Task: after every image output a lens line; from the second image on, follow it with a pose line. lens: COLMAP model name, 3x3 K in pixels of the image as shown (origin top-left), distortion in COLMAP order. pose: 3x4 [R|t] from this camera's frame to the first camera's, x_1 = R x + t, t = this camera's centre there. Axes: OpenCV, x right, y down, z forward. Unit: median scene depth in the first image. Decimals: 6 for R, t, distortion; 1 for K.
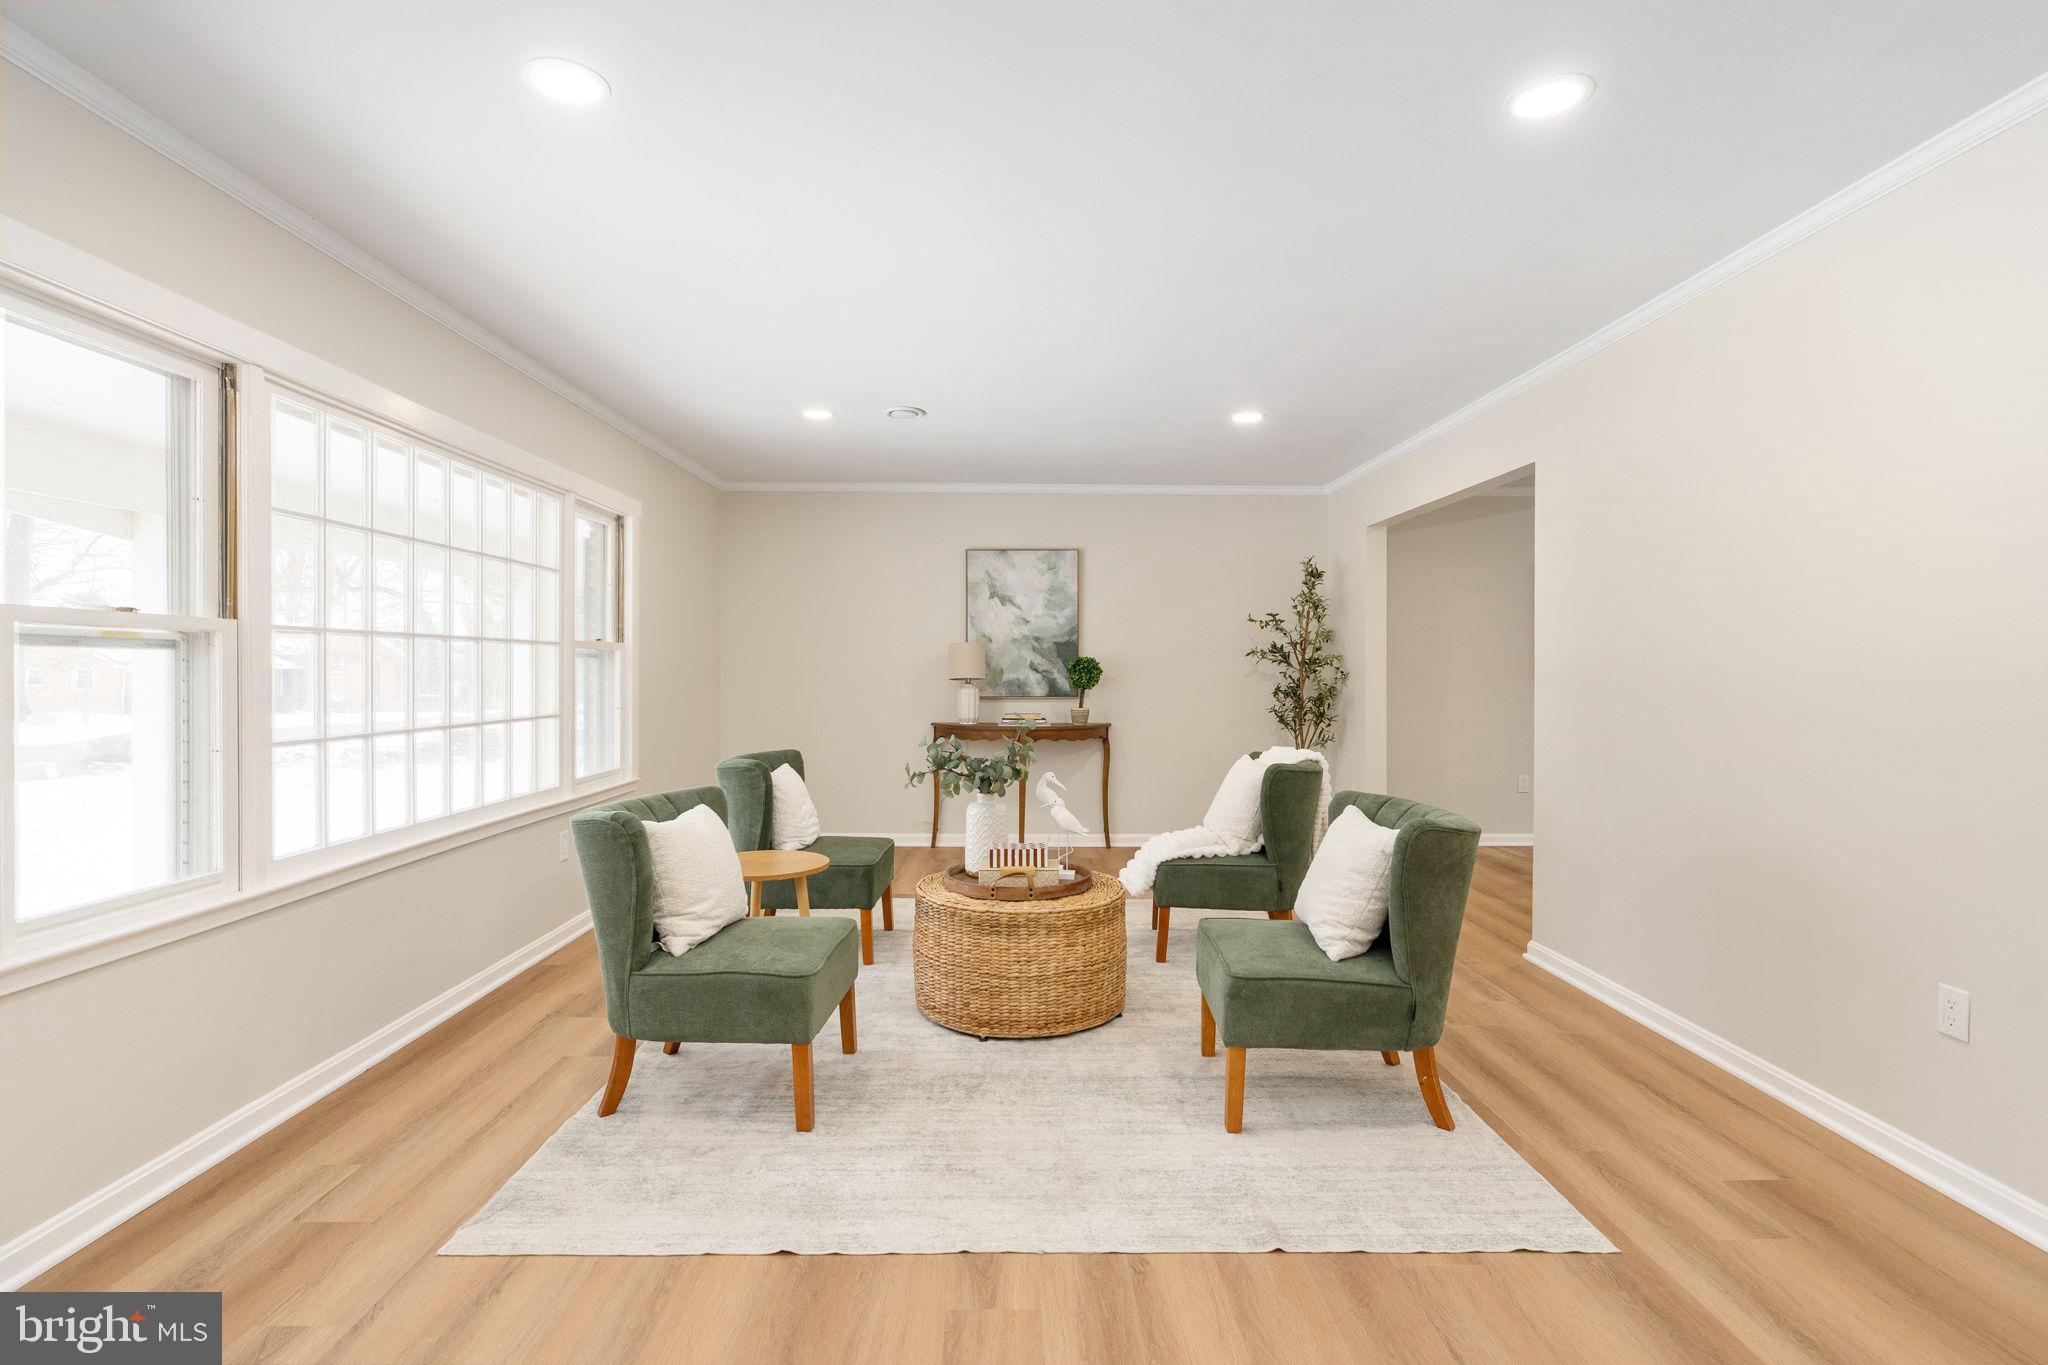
lens RADIAL K [[945.1, 0, 1039.4], [0, 945.1, 674.9], [0, 0, 1]] dist [-0.017616, 0.000226]
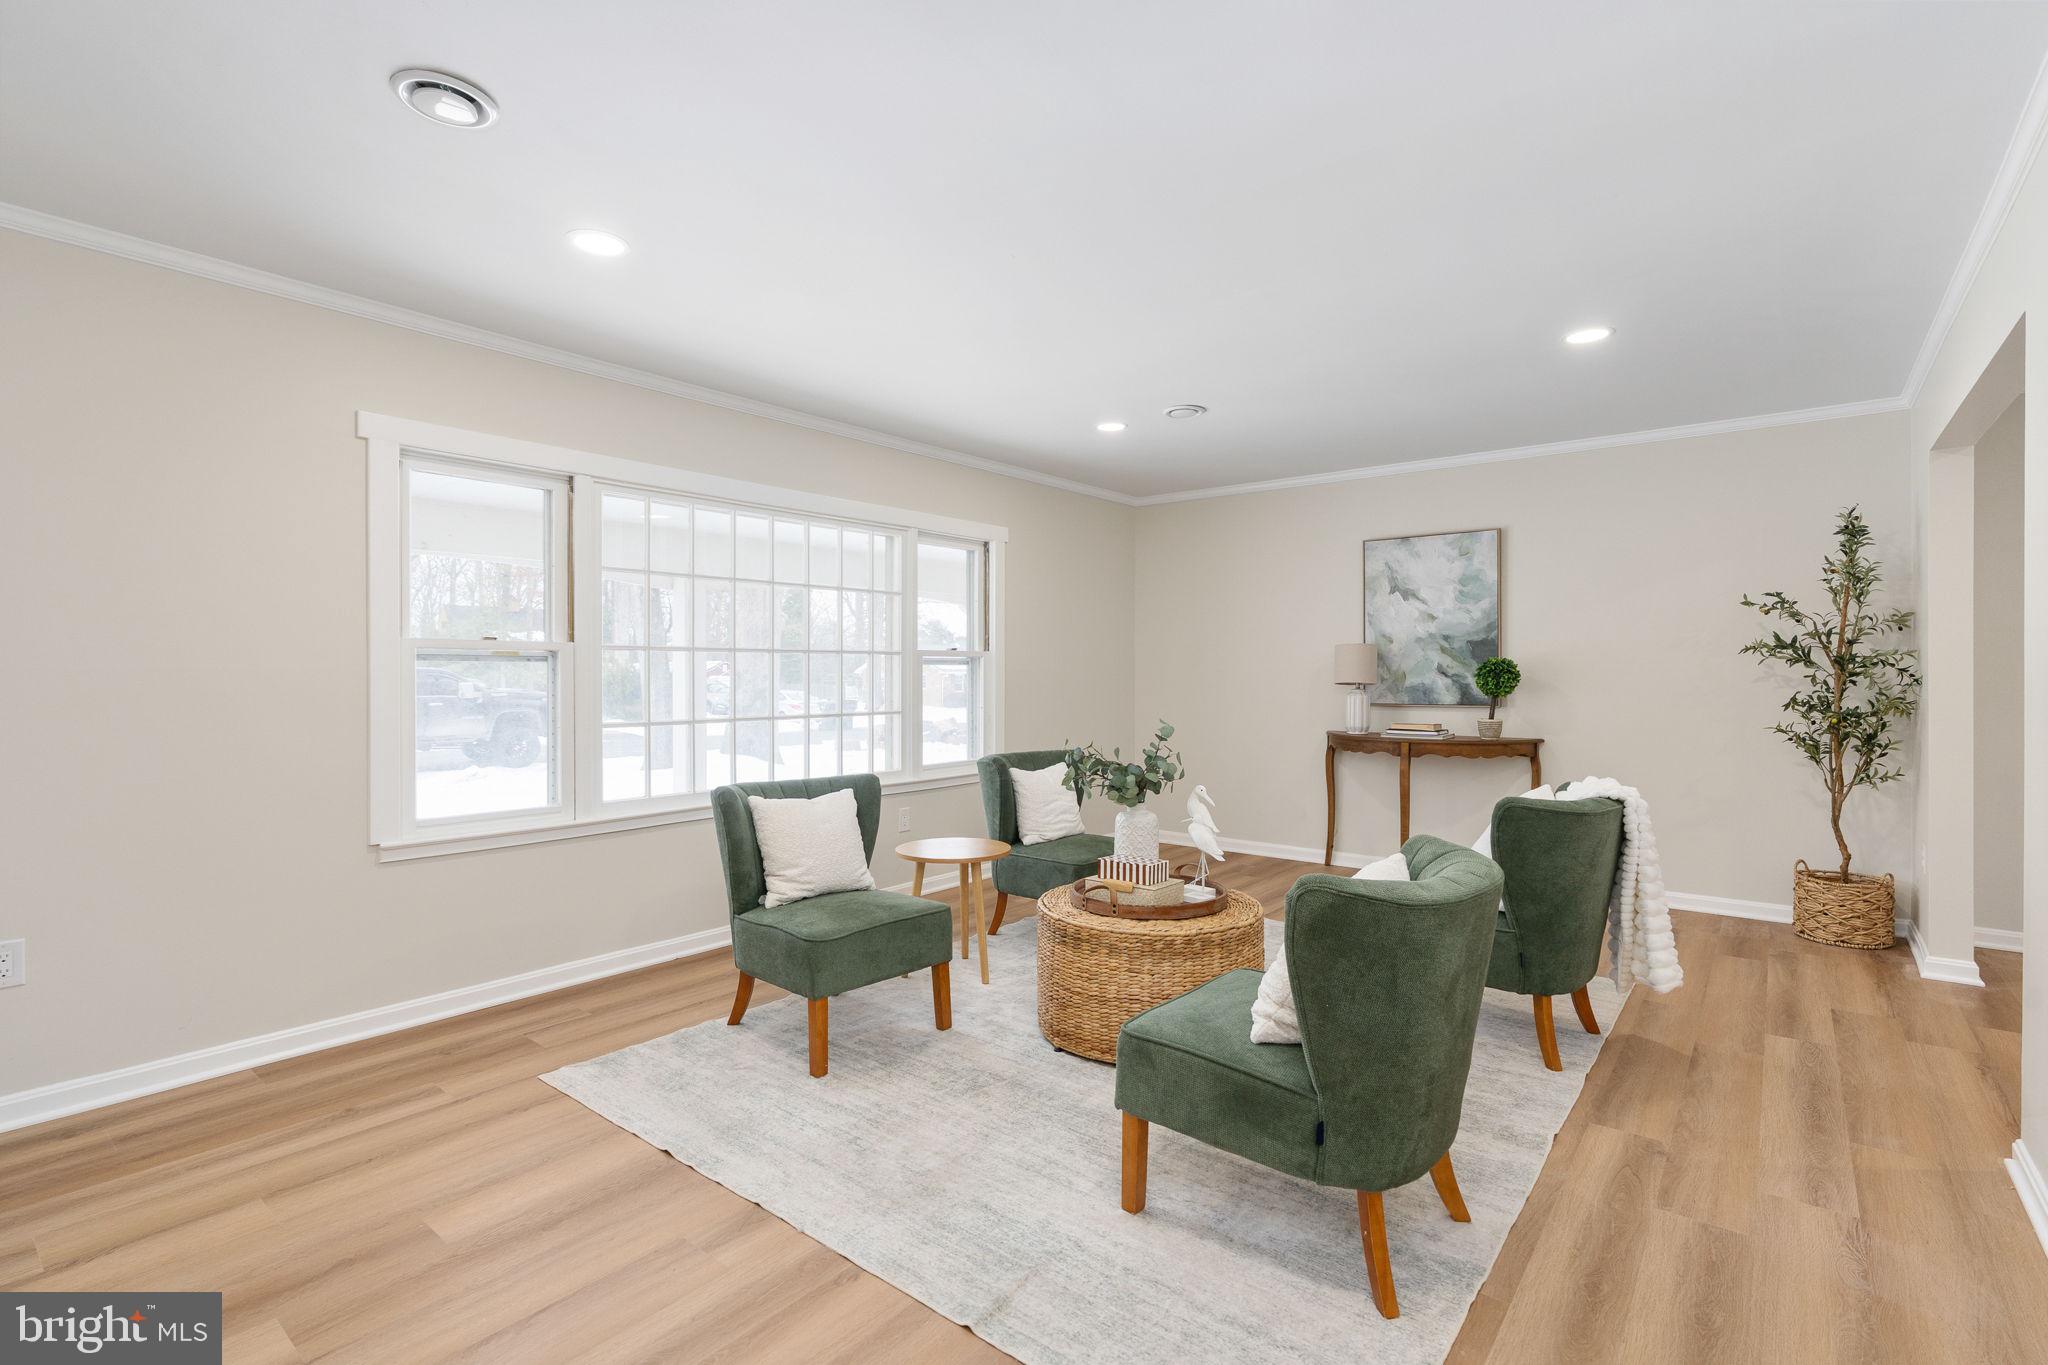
lens RADIAL K [[945.1, 0, 1039.4], [0, 945.1, 674.9], [0, 0, 1]] dist [-0.017616, 0.000226]
pose [[0.774599, -0.001885, -0.632450, 0.261637], [-0.000789, 0.999992, -0.003946, -0.000379], [0.632452, 0.003555, 0.774591, 0.106424]]
